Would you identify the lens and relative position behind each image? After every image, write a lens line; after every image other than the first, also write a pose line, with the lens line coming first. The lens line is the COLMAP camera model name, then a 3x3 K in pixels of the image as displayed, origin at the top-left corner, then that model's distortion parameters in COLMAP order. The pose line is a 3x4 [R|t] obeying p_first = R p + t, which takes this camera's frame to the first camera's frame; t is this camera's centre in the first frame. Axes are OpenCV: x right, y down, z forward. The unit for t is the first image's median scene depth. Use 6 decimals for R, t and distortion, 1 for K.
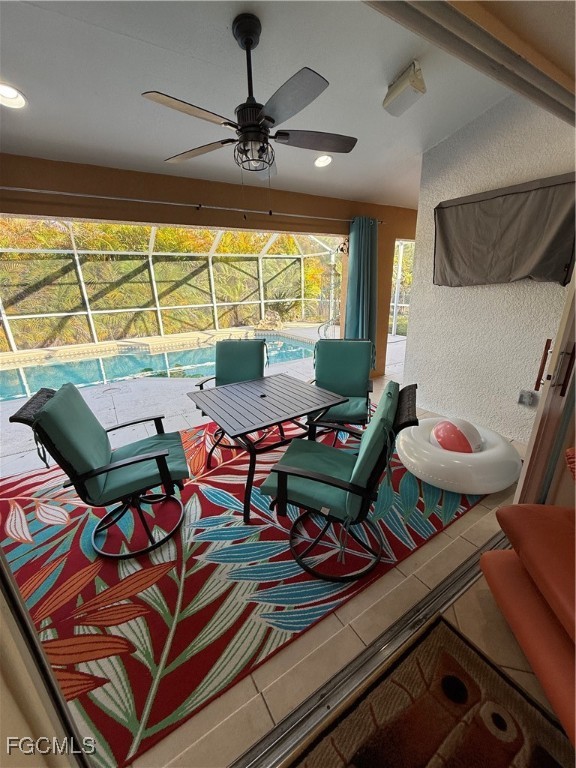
lens RADIAL K [[305.1, 0, 287.9], [0, 305.1, 381.4], [0, 0, 1]] dist [0.000818, -0.000490]
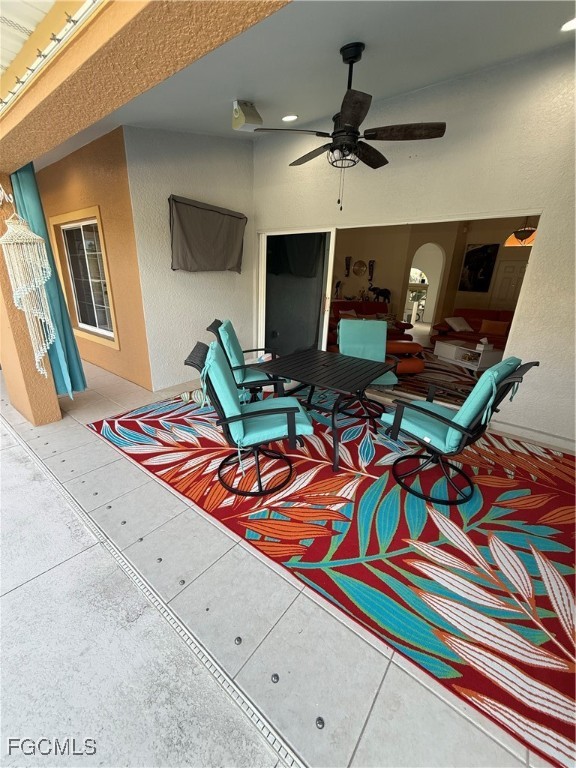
lens RADIAL K [[305.1, 0, 287.9], [0, 305.1, 381.4], [0, 0, 1]] dist [0.000818, -0.000490]
pose [[-0.339848, -0.288429, 0.895160, -1.119160], [0.265157, 0.883814, 0.385440, -0.392475], [-0.902328, 0.368349, -0.223883, 1.479372]]
